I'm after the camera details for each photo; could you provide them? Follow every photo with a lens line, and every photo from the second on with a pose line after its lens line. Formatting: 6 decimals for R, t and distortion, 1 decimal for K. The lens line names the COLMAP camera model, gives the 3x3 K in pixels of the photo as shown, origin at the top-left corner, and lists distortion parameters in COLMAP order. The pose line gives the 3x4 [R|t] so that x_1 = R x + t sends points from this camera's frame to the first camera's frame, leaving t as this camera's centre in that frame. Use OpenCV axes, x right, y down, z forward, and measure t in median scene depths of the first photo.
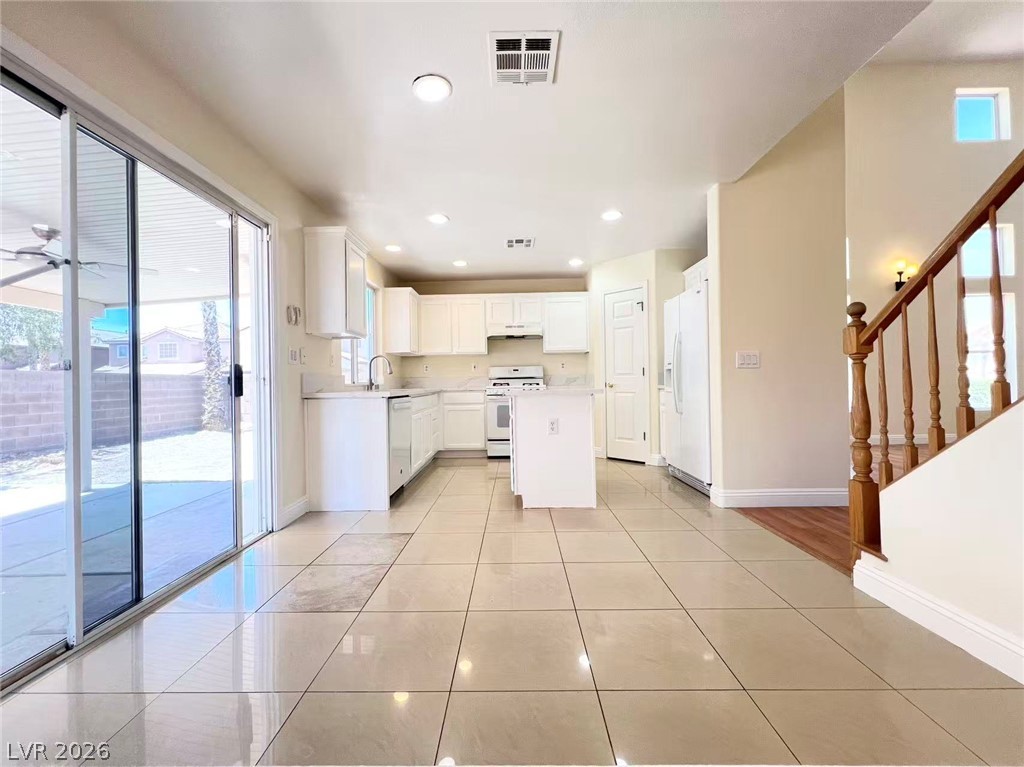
lens RADIAL K [[413.8, 0, 511.0], [0, 413.8, 375.8], [0, 0, 1]] dist [0.000717, 0.000062]
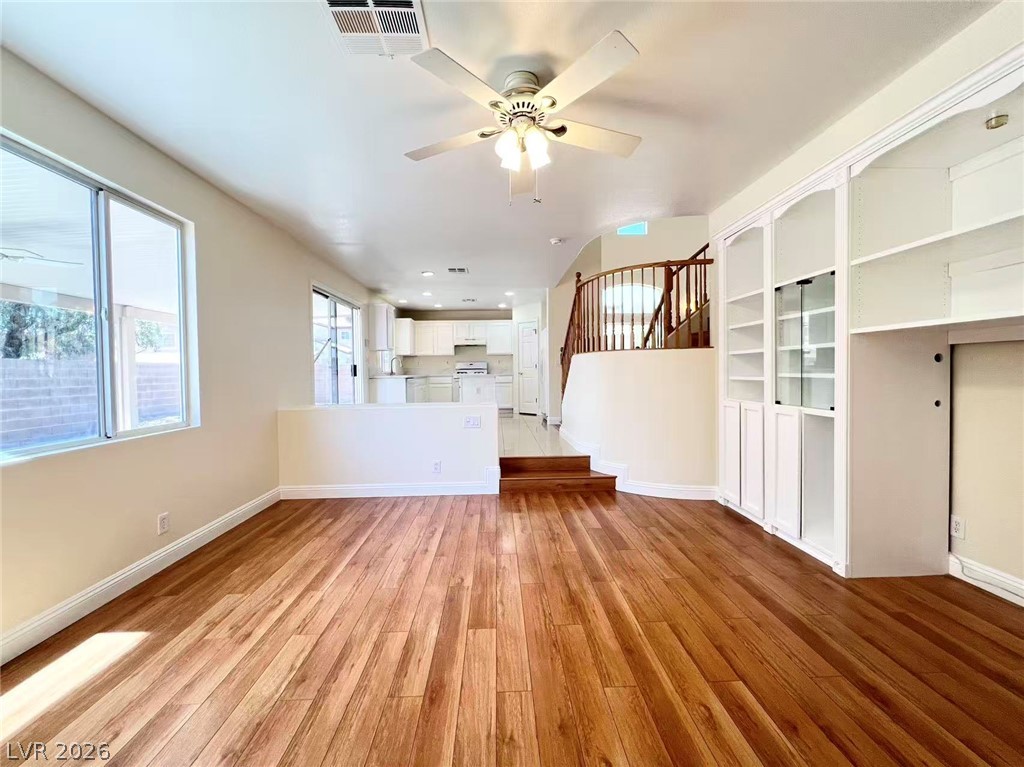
lens RADIAL K [[413.8, 0, 507.0], [0, 413.8, 381.4], [0, 0, 1]] dist [0.000717, 0.000062]
pose [[0.999253, 0.003589, 0.038484, 0.099467], [-0.005147, 0.999168, 0.040463, -0.014557], [-0.038307, -0.040631, 0.998440, -0.762233]]
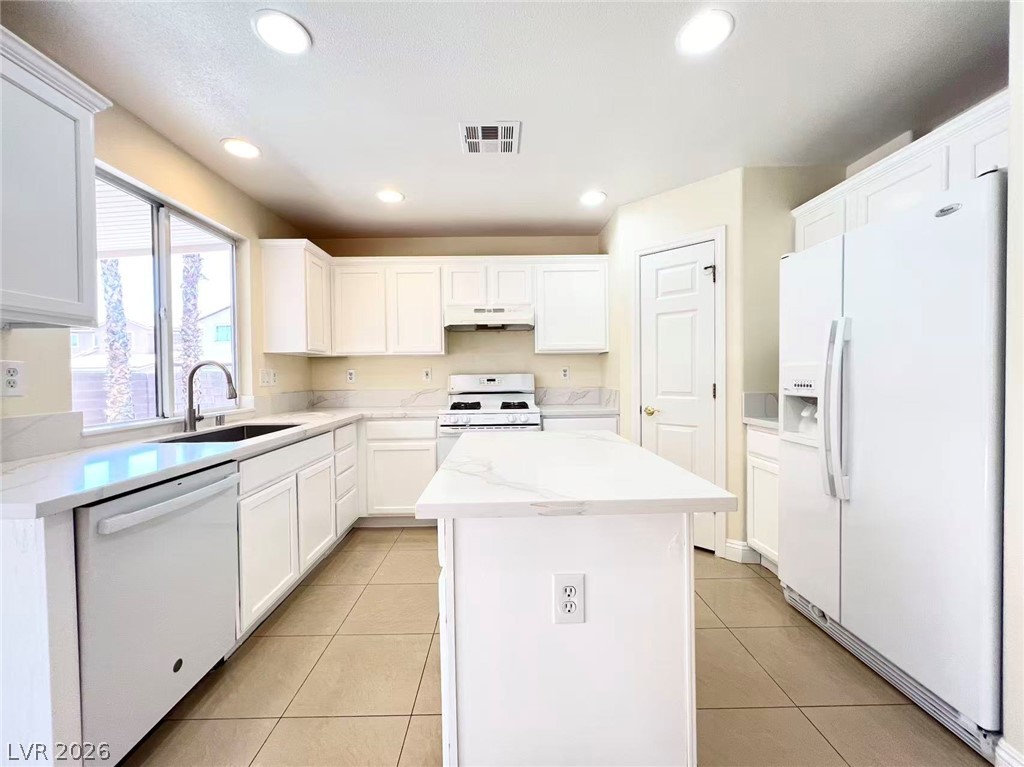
lens RADIAL K [[413.8, 0, 512.7], [0, 413.8, 380.4], [0, 0, 1]] dist [0.000717, 0.000062]
pose [[0.999485, 0.003431, 0.031901, 0.025532], [-0.004459, 0.999471, 0.032228, -0.035306], [-0.031773, -0.032353, 0.998971, 0.385898]]
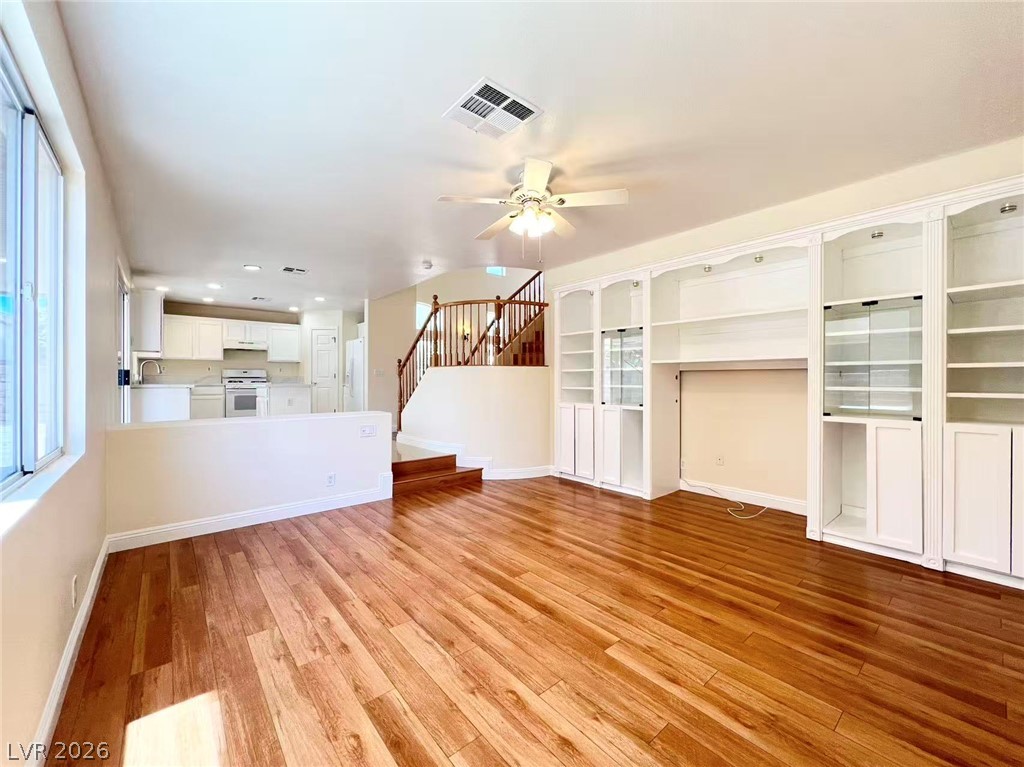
lens RADIAL K [[413.8, 0, 509.3], [0, 413.8, 382.2], [0, 0, 1]] dist [0.000717, 0.000062]
pose [[0.760191, 0.014763, 0.649532, -0.240079], [-0.024724, 0.999675, 0.006216, -0.011224], [-0.649229, -0.020785, 0.760309, -0.762288]]
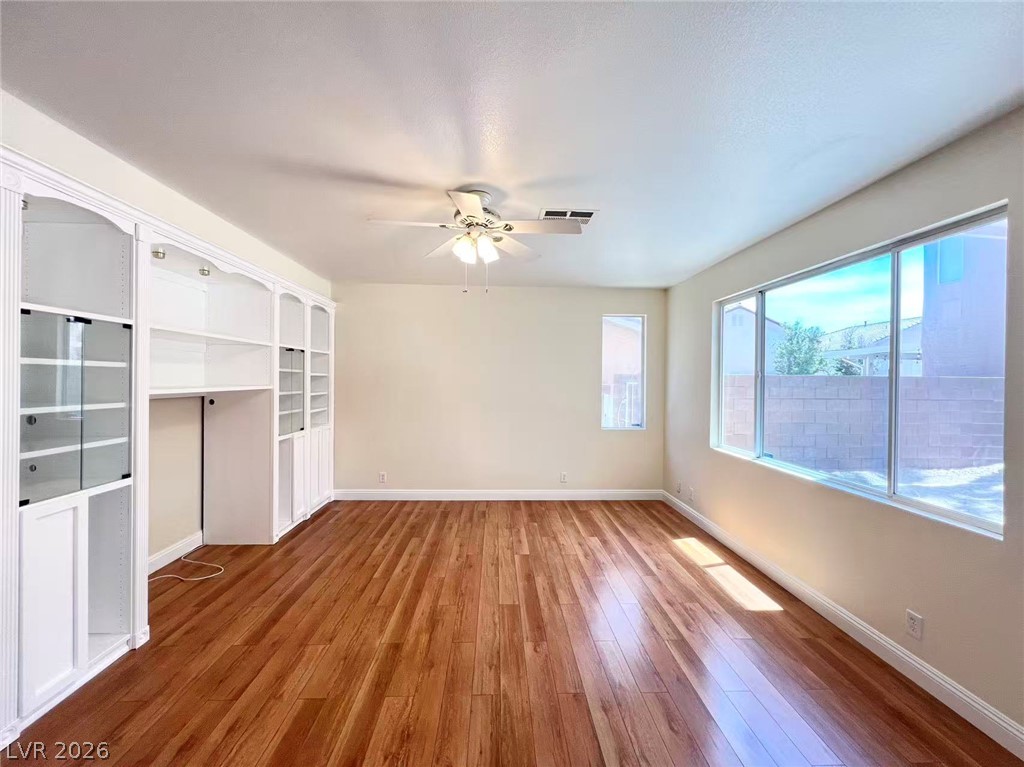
lens RADIAL K [[413.8, 0, 511.7], [0, 413.8, 379.9], [0, 0, 1]] dist [0.000717, 0.000062]
pose [[-0.998699, 0.006379, -0.050586, 0.113782], [0.007029, 0.999895, -0.012690, -0.056286], [0.050500, -0.013029, -0.998639, 0.118397]]
